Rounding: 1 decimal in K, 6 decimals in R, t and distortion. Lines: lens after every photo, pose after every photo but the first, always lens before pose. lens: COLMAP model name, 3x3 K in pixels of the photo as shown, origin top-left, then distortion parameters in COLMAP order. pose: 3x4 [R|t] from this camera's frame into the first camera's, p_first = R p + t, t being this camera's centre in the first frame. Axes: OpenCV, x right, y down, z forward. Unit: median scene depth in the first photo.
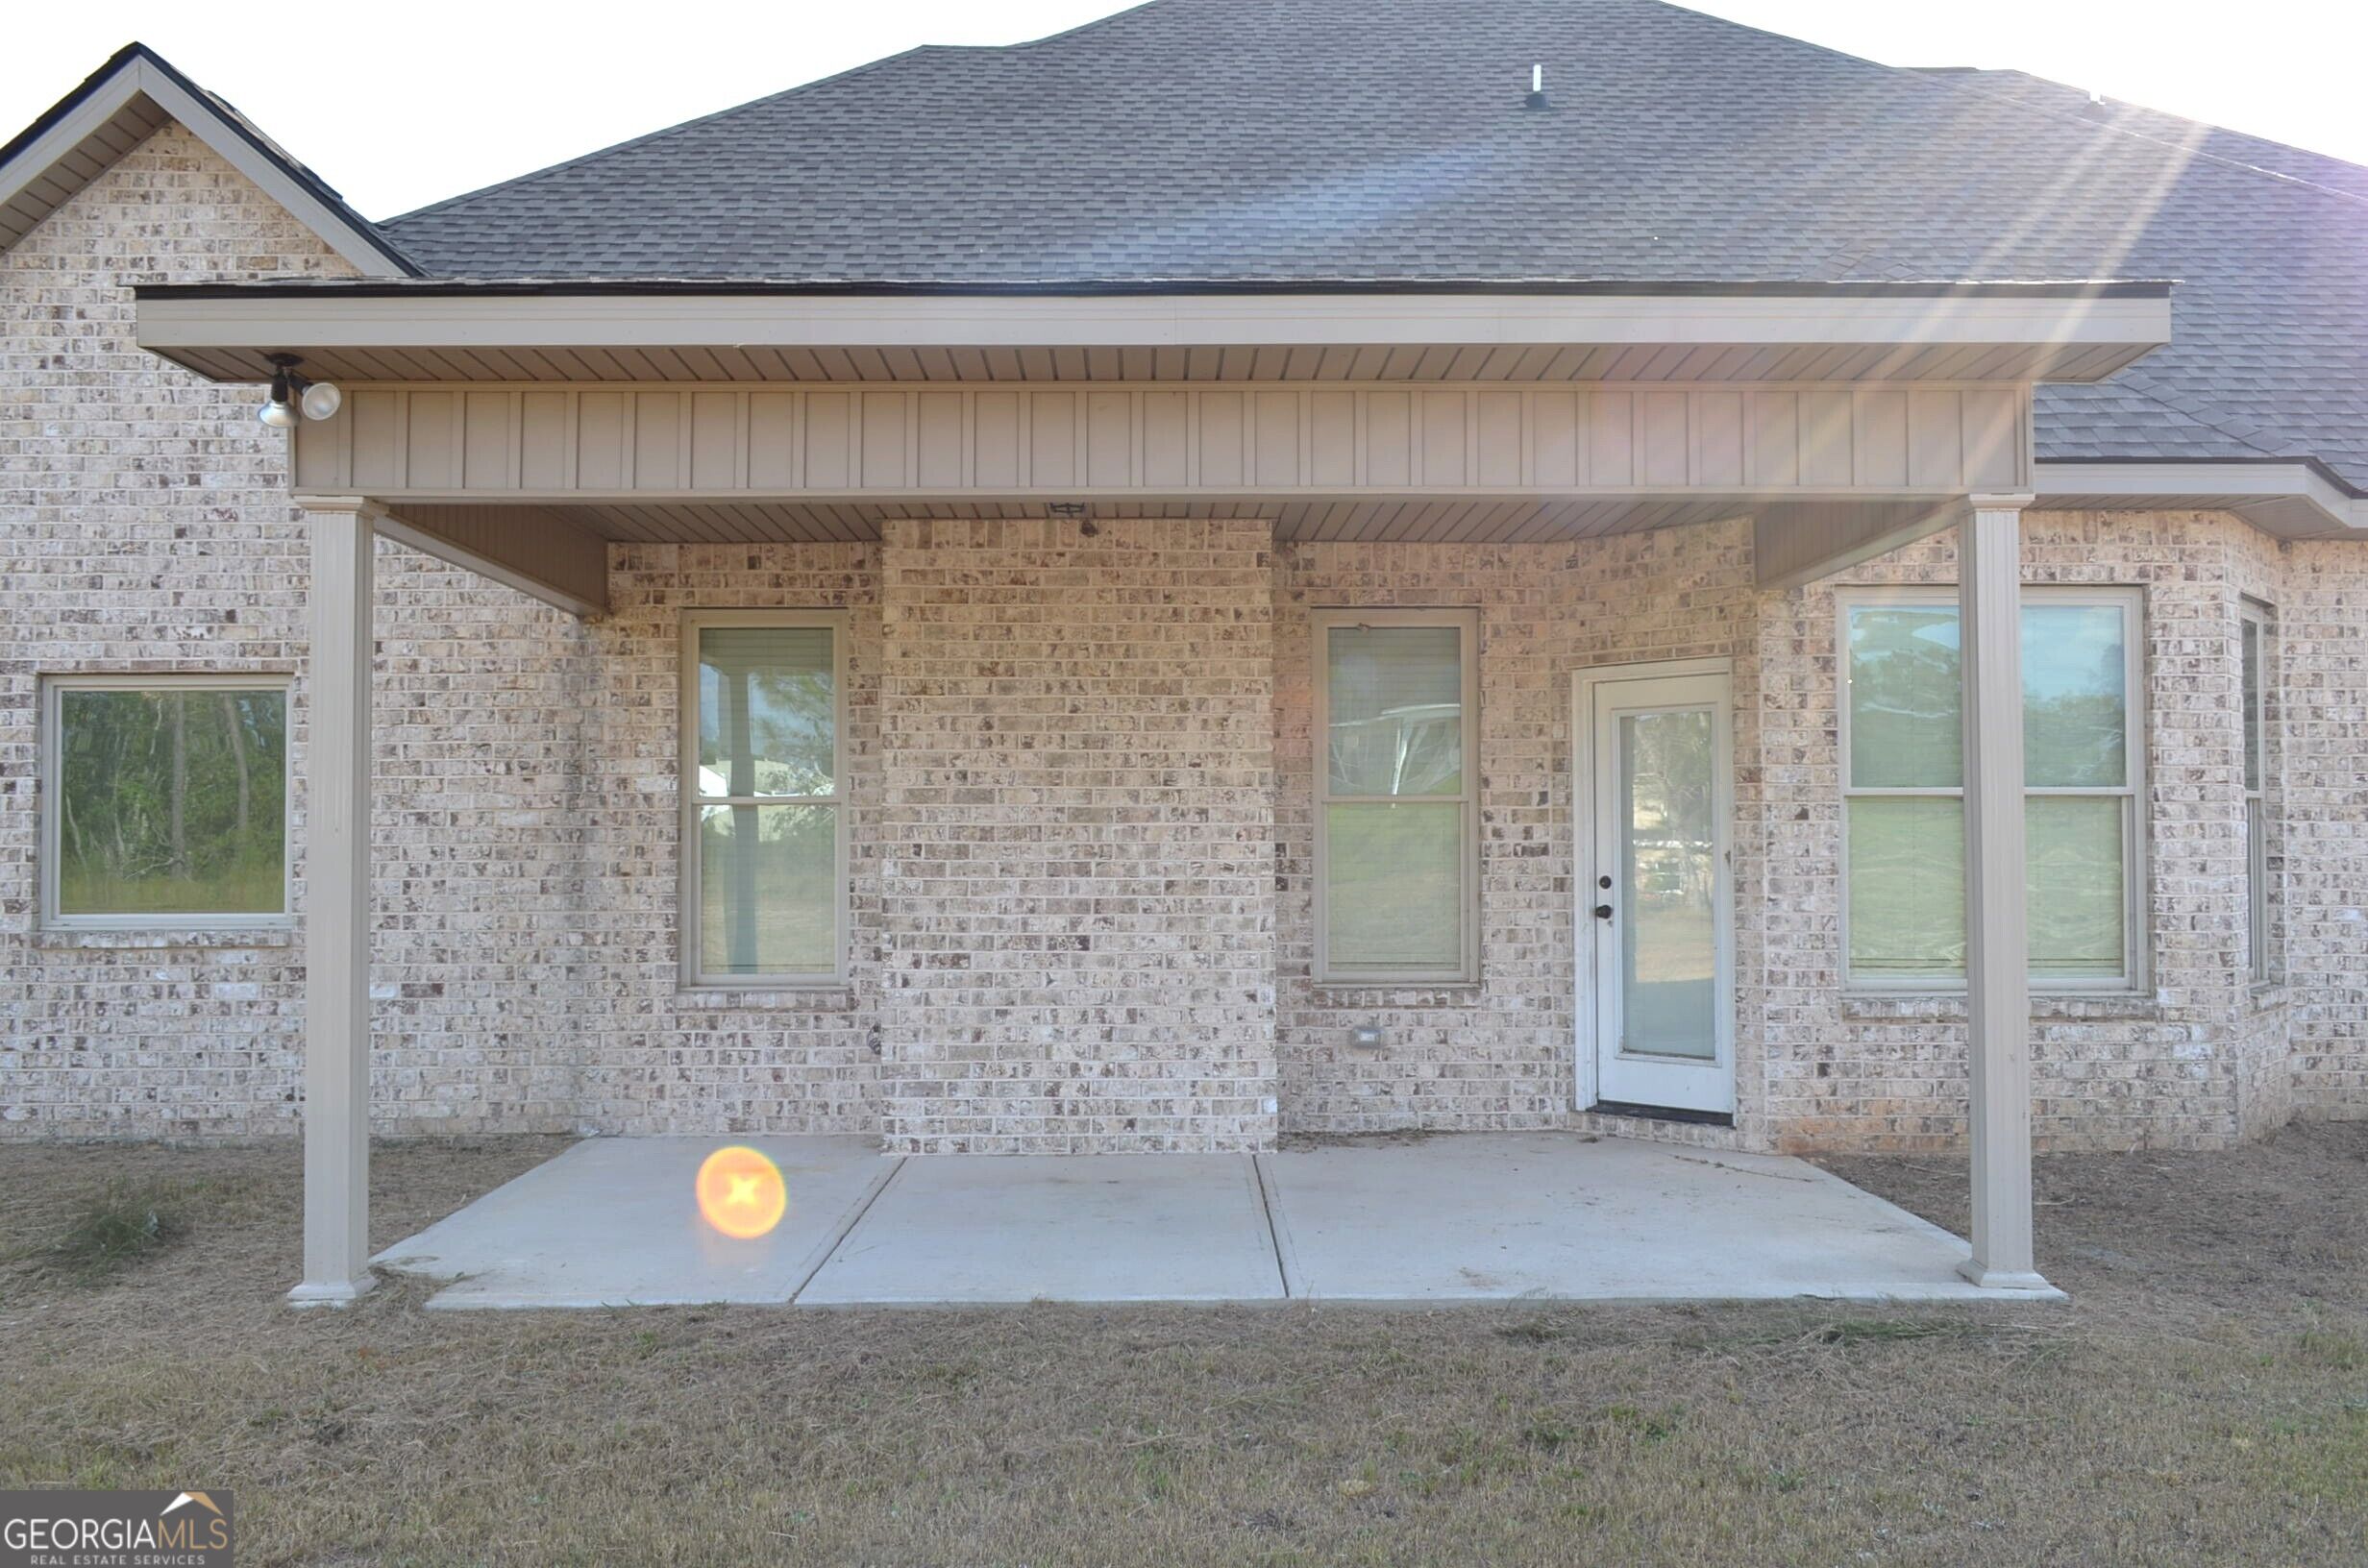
lens RADIAL K [[1876.9, 0, 1189.6], [0, 1876.9, 786.4], [0, 0, 1]] dist [-0.008381, 0.007583]
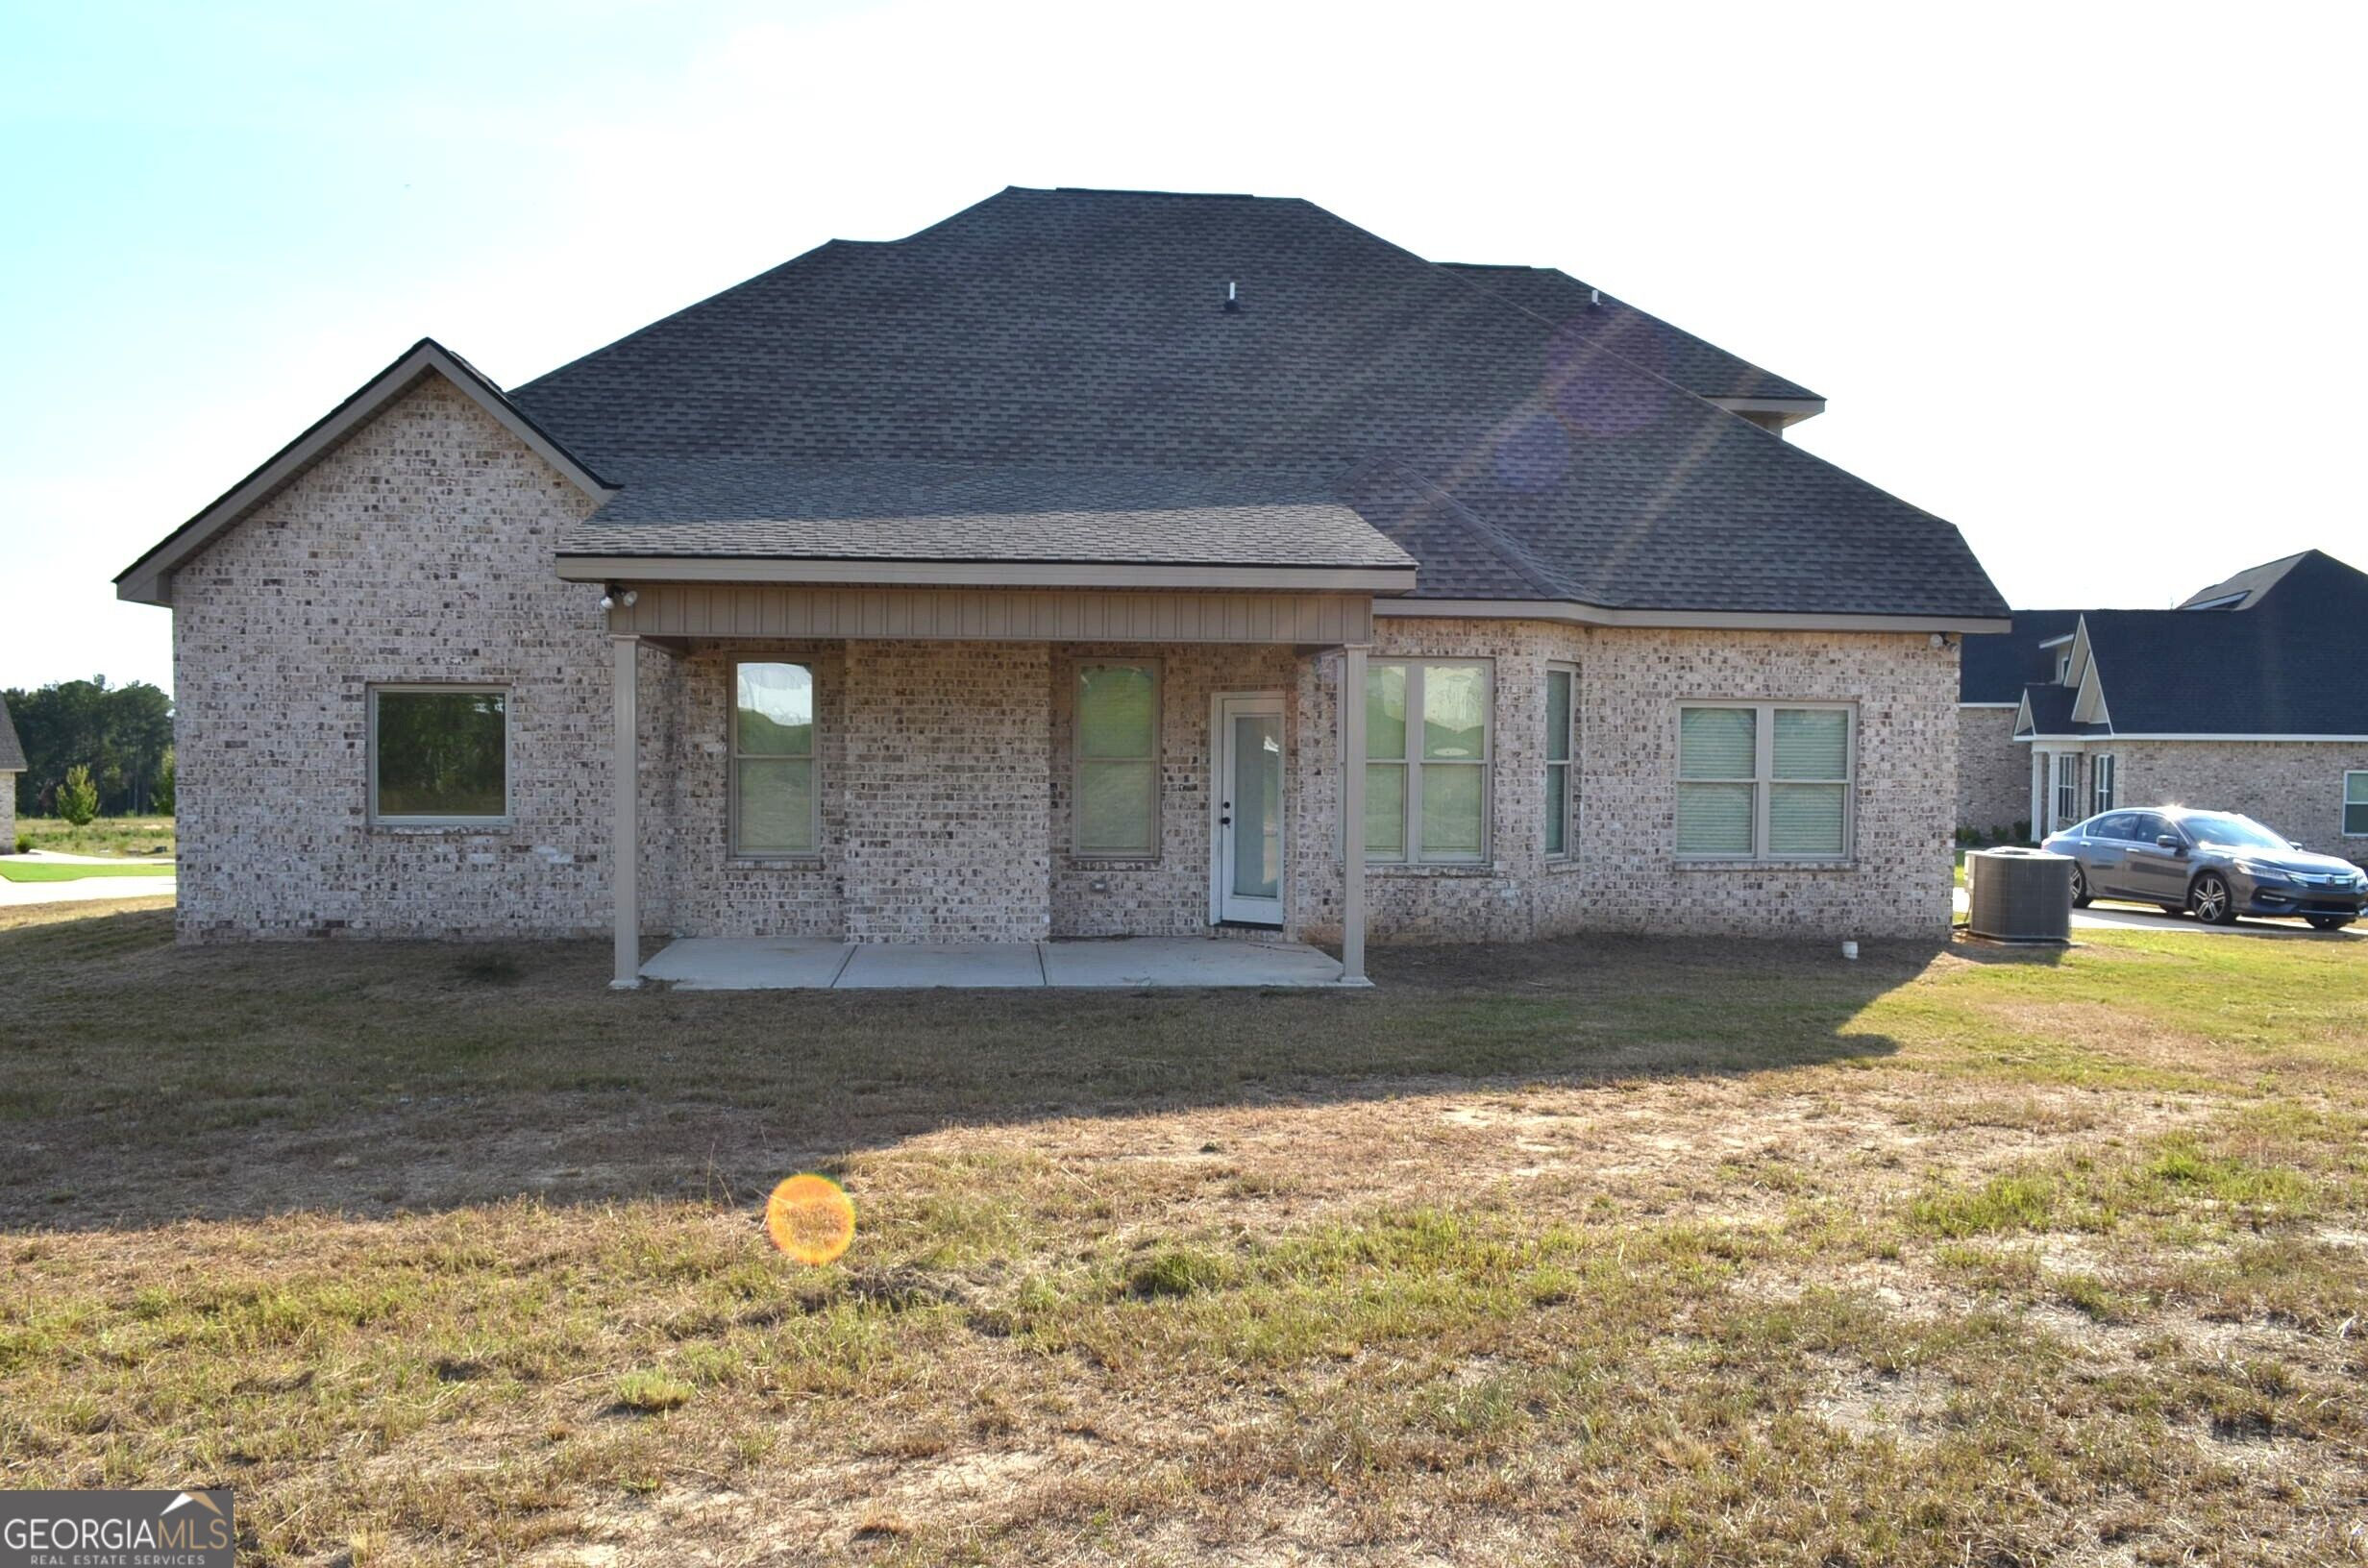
lens RADIAL K [[1876.9, 0, 1185.7], [0, 1876.9, 788.9], [0, 0, 1]] dist [-0.008381, 0.007583]
pose [[0.995437, 0.009369, 0.094961, 0.001093], [-0.014585, 0.998413, 0.054387, -0.067837], [-0.094301, -0.055524, 0.993994, -0.878629]]
